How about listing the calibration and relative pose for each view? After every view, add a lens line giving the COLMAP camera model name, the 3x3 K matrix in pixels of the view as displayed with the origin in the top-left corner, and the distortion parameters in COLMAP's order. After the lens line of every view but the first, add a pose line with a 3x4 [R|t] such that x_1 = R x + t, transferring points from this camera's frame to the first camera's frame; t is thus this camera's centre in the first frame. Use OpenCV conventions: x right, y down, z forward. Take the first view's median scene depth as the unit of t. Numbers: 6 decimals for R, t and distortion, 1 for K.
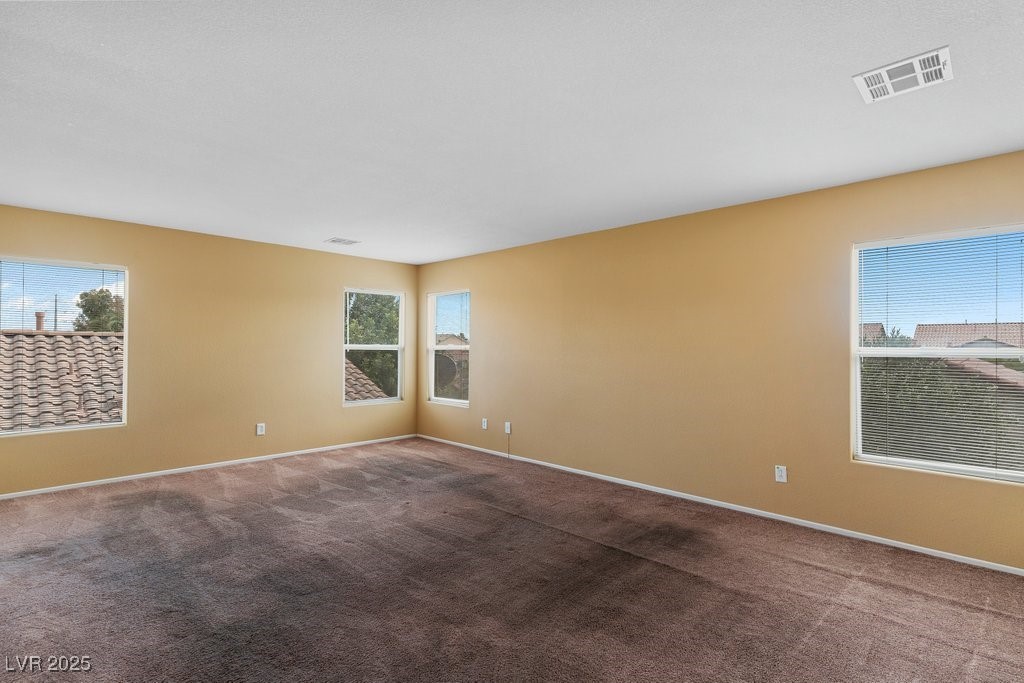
lens RADIAL K [[491.8, 0, 499.4], [0, 491.8, 342.1], [0, 0, 1]] dist [-0.001631, -0.000119]
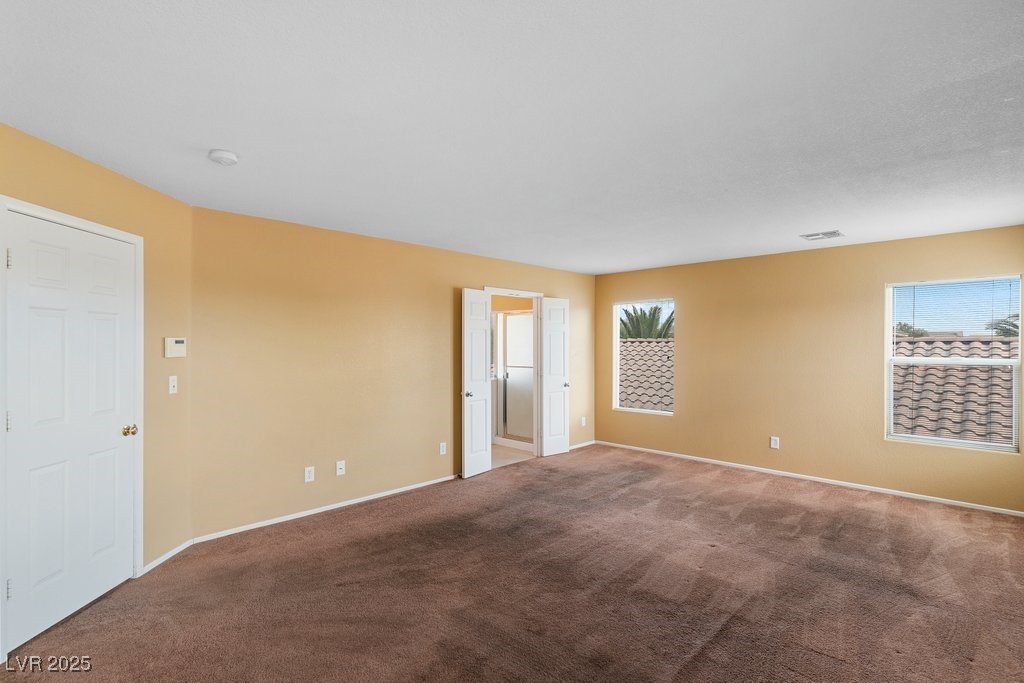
lens RADIAL K [[492.6, 0, 500.1], [0, 492.6, 342.2], [0, 0, 1]] dist [-0.001877, 0.000053]
pose [[0.005627, -0.012556, -0.999905, 0.649664], [-0.000343, 0.999921, -0.012558, -0.007838], [0.999984, 0.000413, 0.005623, 0.628378]]
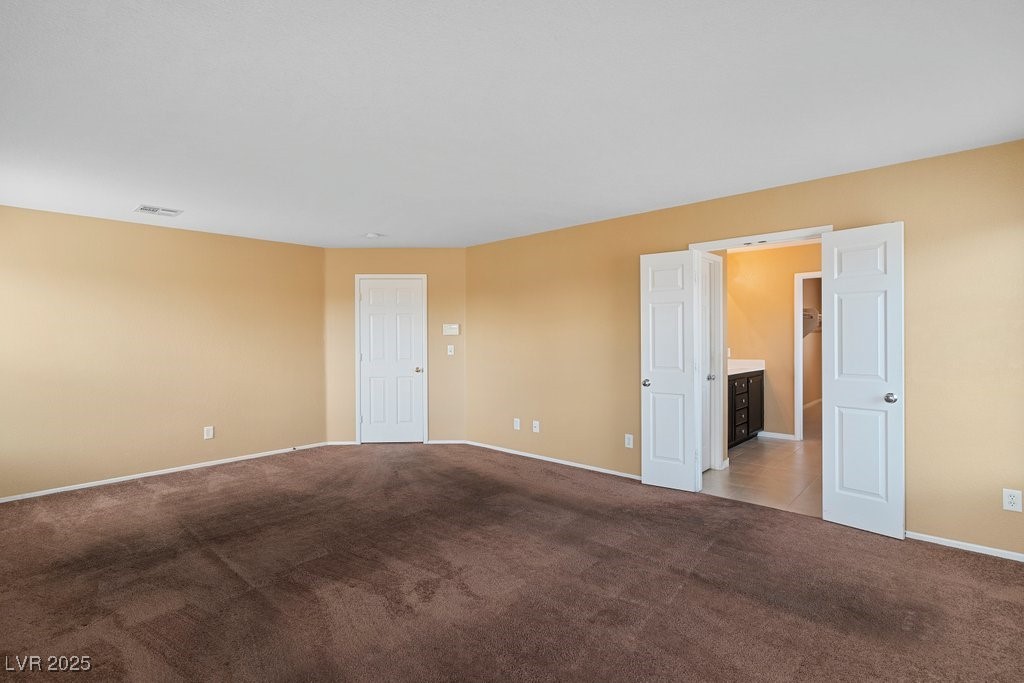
lens RADIAL K [[492.6, 0, 500.1], [0, 492.6, 342.2], [0, 0, 1]] dist [-0.001877, 0.000053]
pose [[-0.999565, 0.007942, -0.028415, -0.301205], [0.007350, 0.999755, 0.020871, -0.001622], [0.028574, 0.020653, -0.999378, 1.604104]]
